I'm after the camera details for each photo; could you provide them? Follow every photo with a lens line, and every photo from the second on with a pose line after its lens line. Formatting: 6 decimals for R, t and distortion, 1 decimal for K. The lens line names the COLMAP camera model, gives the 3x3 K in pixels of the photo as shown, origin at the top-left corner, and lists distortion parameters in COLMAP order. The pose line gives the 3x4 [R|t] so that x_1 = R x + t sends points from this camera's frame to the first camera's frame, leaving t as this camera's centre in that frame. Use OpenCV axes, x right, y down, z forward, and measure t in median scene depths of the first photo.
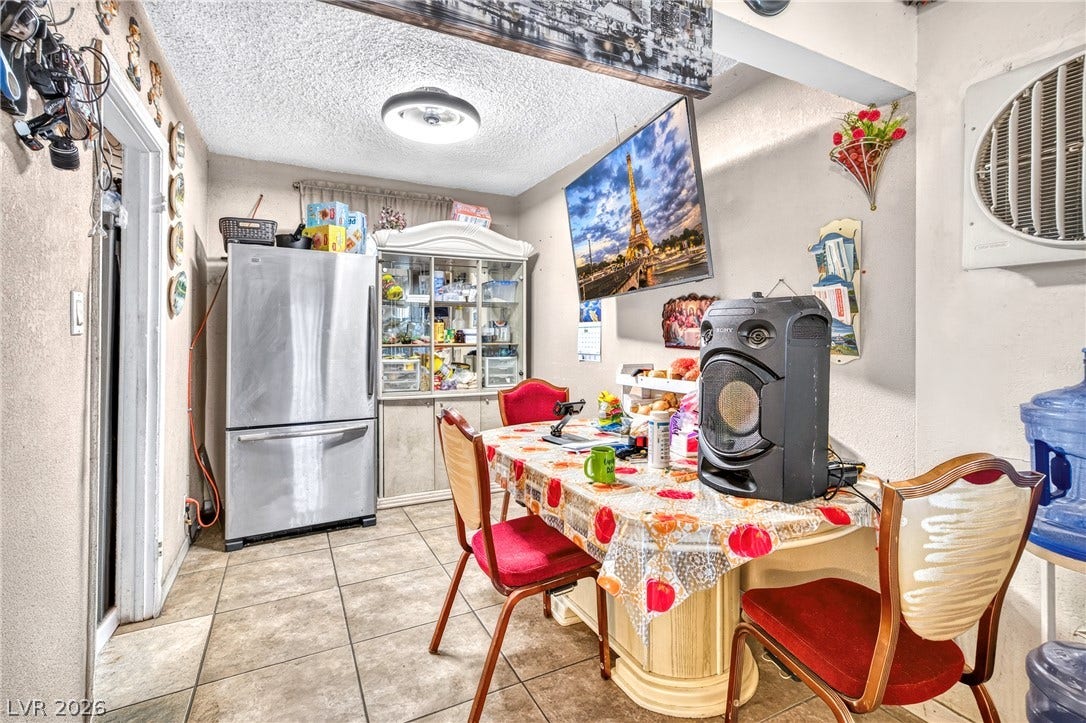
lens RADIAL K [[505.1, 0, 551.4], [0, 505.1, 336.7], [0, 0, 1]] dist [0.005839, -0.001015]
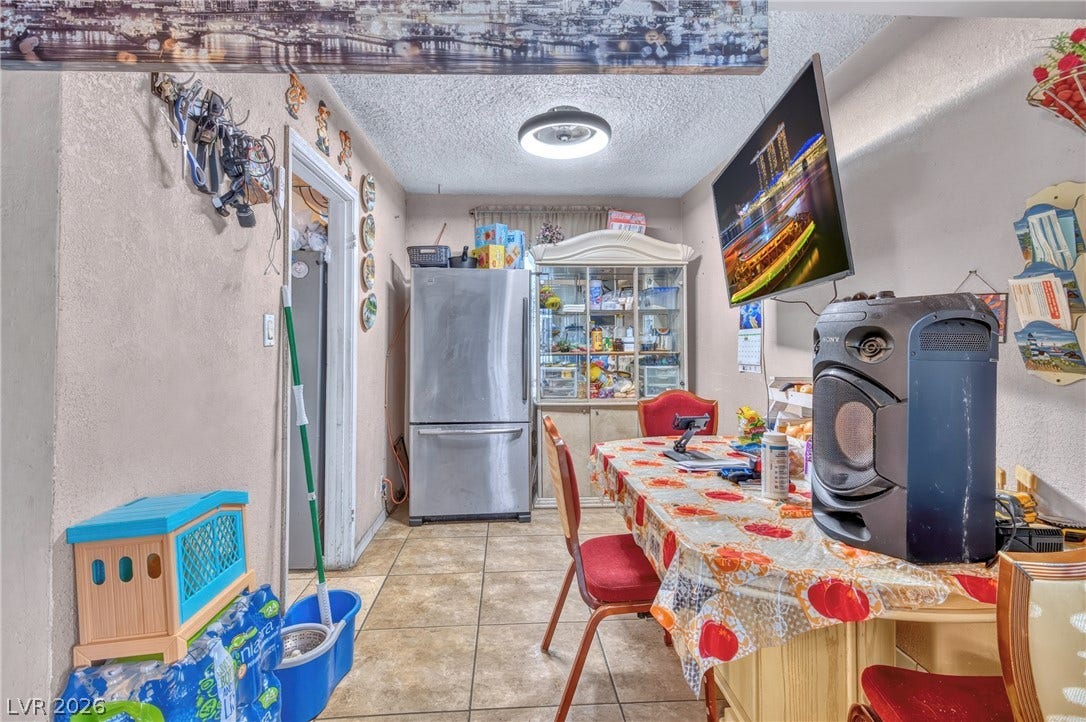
lens RADIAL K [[505.1, 0, 510.7], [0, 505.1, 338.4], [0, 0, 1]] dist [0.005839, -0.001015]
pose [[0.912261, -0.007379, -0.409542, 0.154578], [0.002454, 0.999918, -0.012548, -0.004582], [0.409601, 0.010442, 0.912205, 0.022670]]
